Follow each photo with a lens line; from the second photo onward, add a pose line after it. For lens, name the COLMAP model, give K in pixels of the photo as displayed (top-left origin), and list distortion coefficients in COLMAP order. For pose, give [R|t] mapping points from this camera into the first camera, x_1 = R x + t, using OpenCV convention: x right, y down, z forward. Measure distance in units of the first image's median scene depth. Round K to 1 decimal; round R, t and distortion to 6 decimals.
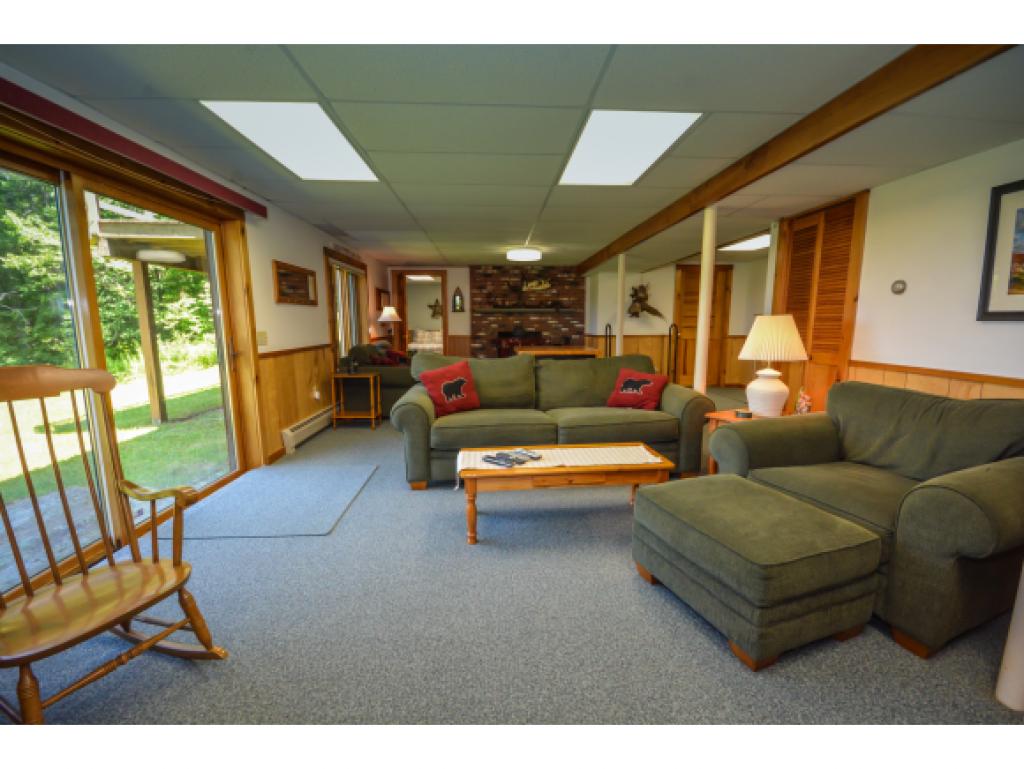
lens RADIAL K [[444.2, 0, 513.7], [0, 444.2, 387.1], [0, 0, 1]] dist [-0.003866, -0.004929]
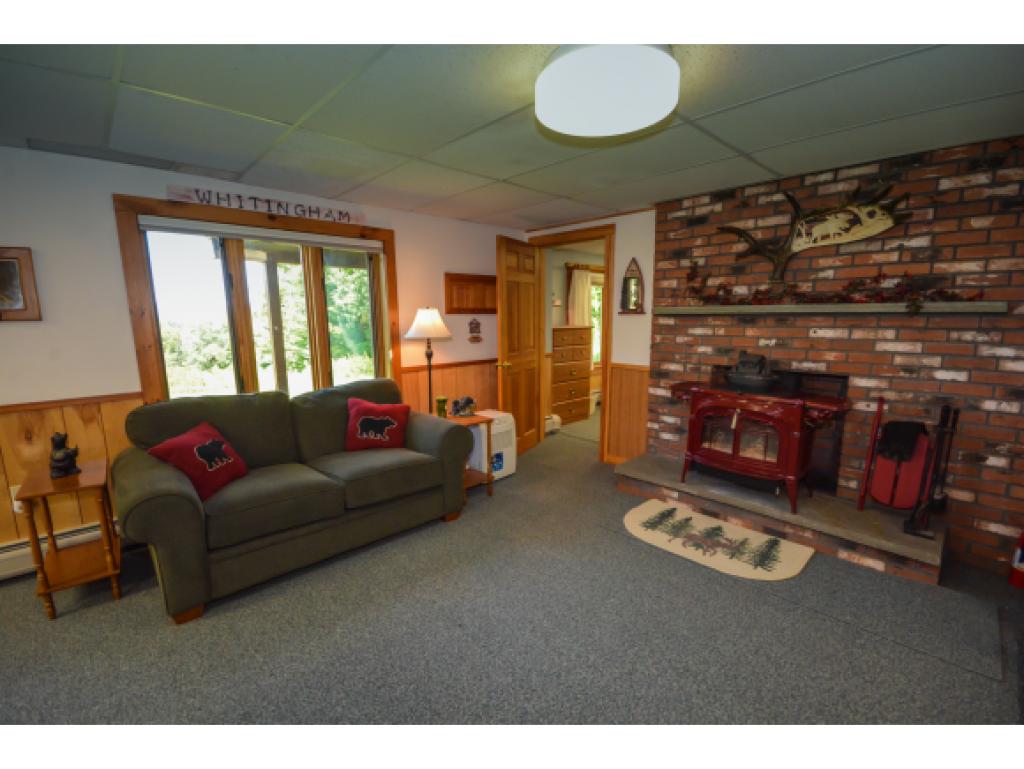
lens RADIAL K [[444.2, 0, 513.4], [0, 444.2, 392.4], [0, 0, 1]] dist [-0.003866, -0.004929]
pose [[0.648963, 0.128818, -0.749835, 0.148685], [-0.108976, 0.991138, 0.075957, -0.112068], [0.752975, 0.032421, 0.657250, 0.616301]]
